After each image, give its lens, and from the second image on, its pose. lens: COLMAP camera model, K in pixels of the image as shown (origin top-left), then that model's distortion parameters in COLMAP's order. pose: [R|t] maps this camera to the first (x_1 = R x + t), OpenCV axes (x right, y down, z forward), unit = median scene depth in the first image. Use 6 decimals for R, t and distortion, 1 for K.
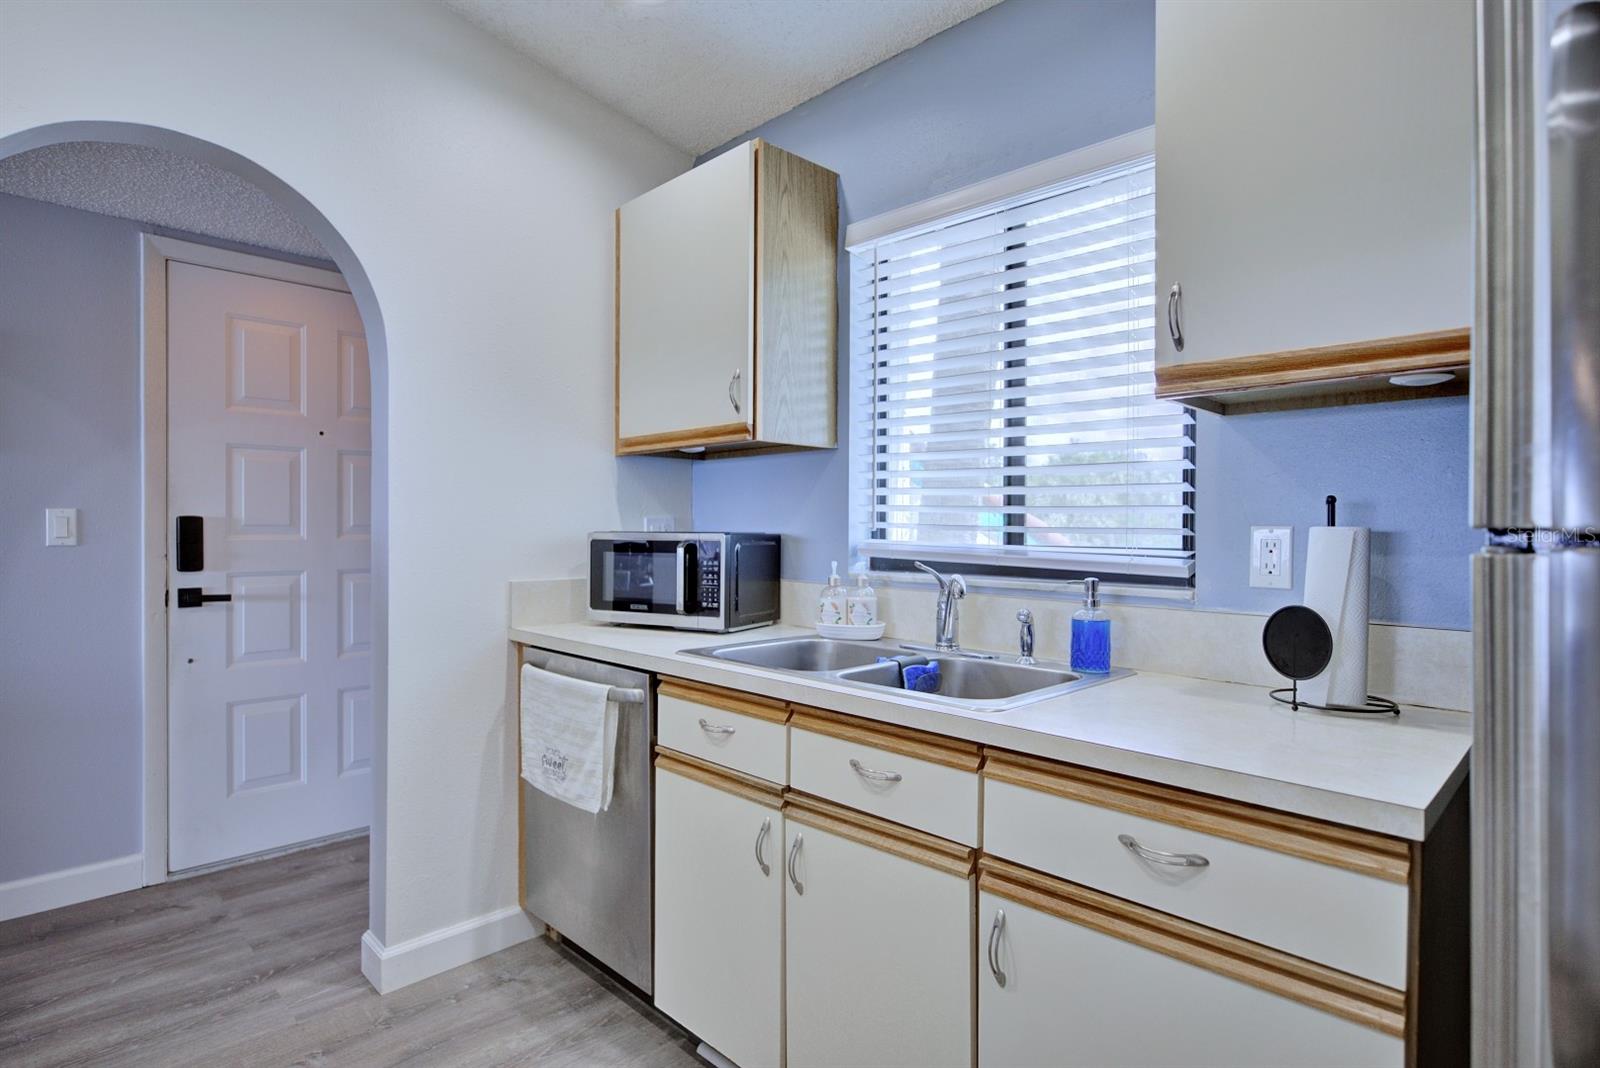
lens RADIAL K [[840.7, 0, 800.0], [0, 840.7, 534.0], [0, 0, 1]] dist [-0.000073, -0.000326]
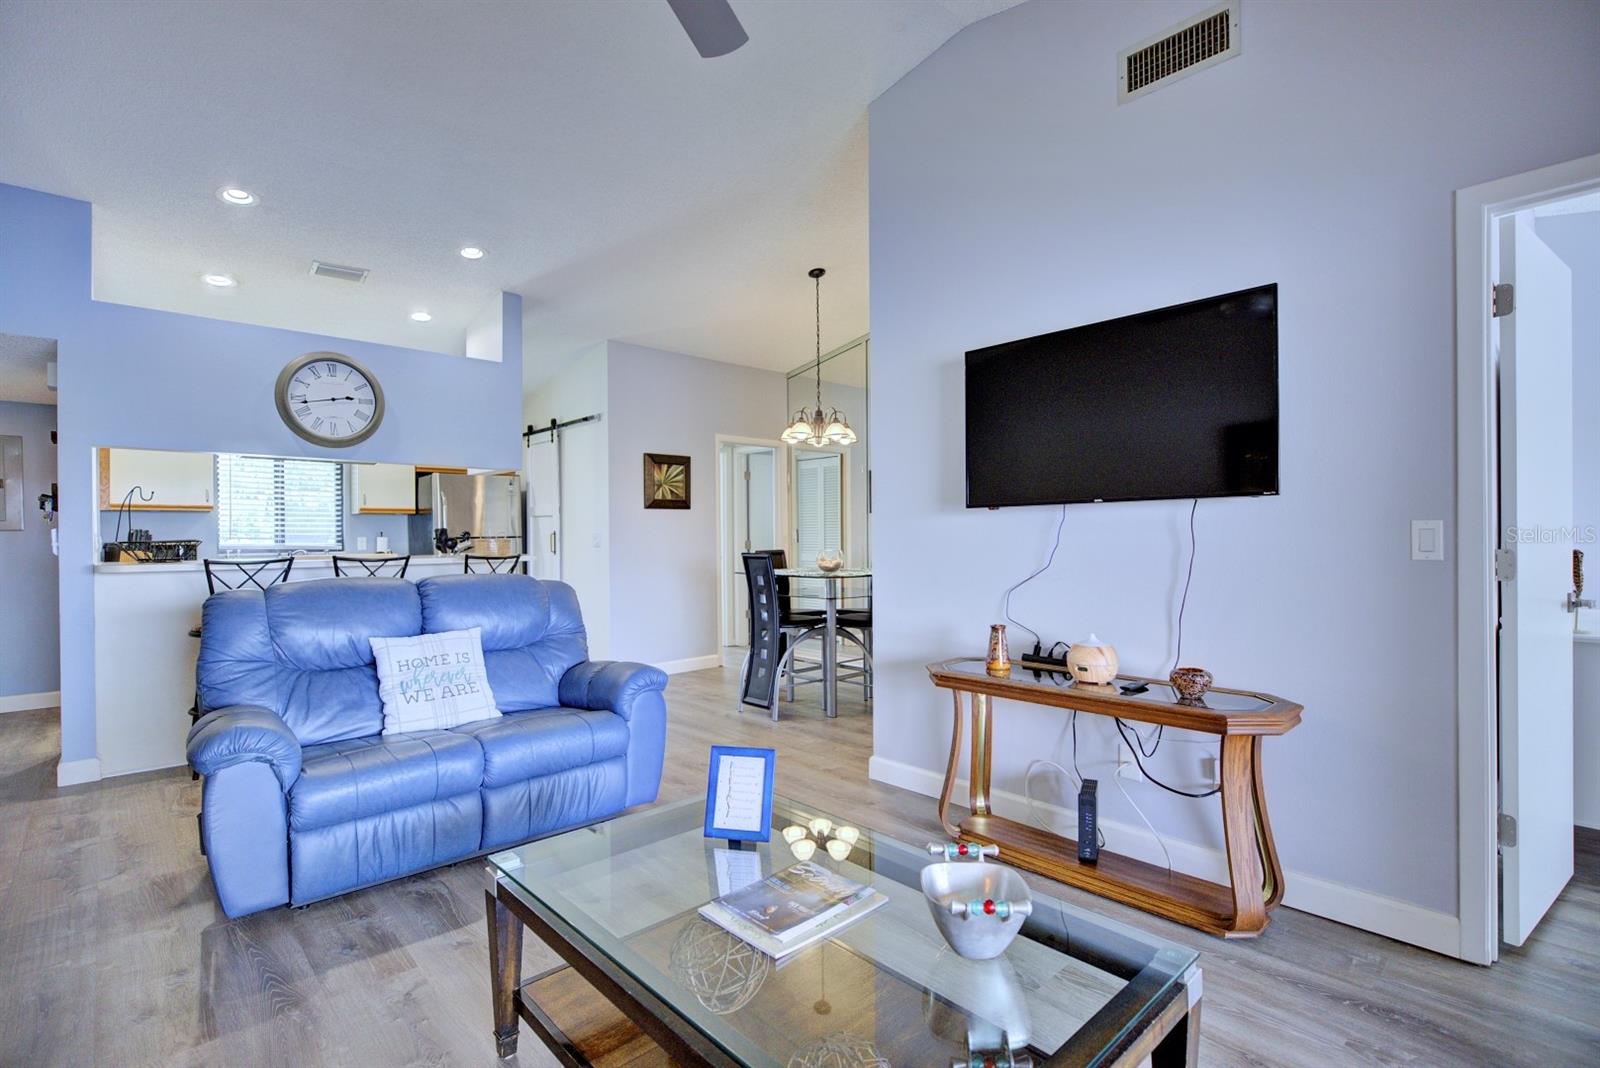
lens RADIAL K [[755.5, 0, 797.3], [0, 755.5, 535.5], [0, 0, 1]] dist [-0.005237, -0.000597]
pose [[0.054569, -0.008588, 0.998473, -2.760736], [0.014604, 0.999863, 0.007802, -0.012356], [-0.998403, 0.014156, 0.054687, -1.319325]]
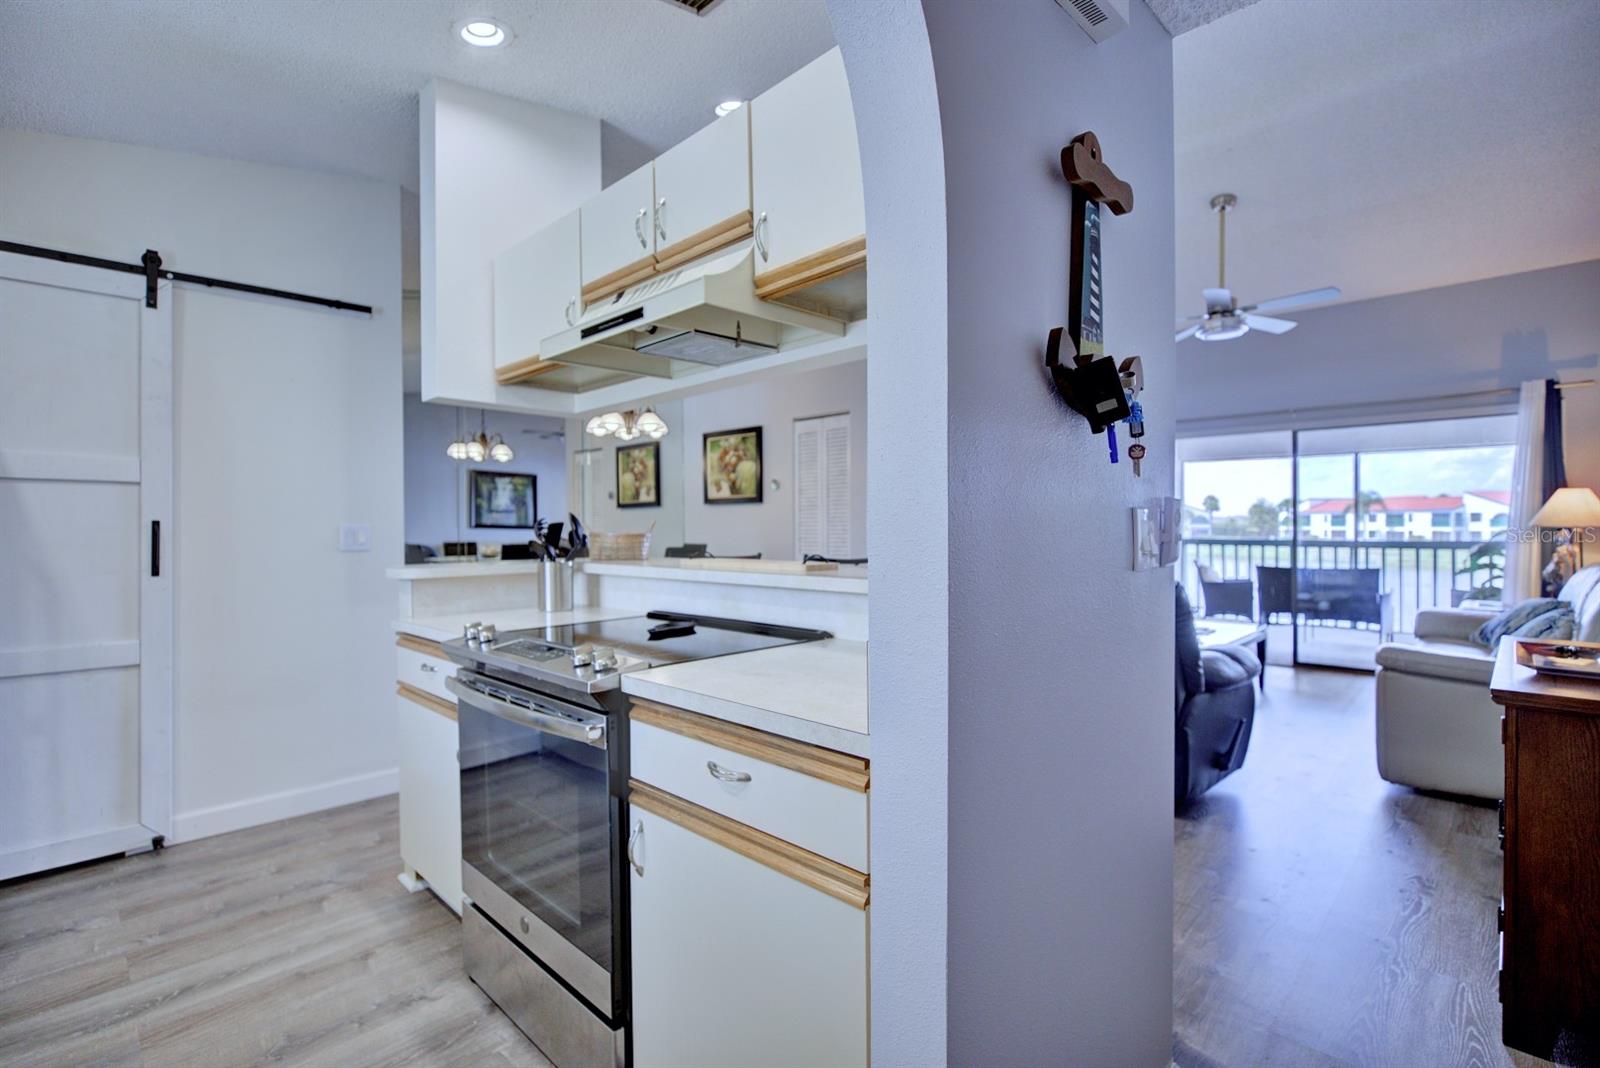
lens RADIAL K [[738.8, 0, 805.0], [0, 738.8, 531.1], [0, 0, 1]] dist [-0.006494, -0.000237]
pose [[-0.999999, -0.001115, -0.000434, -0.754712], [-0.001122, 0.999886, 0.015090, -0.021839], [0.000417, 0.015091, -0.999886, 1.206004]]
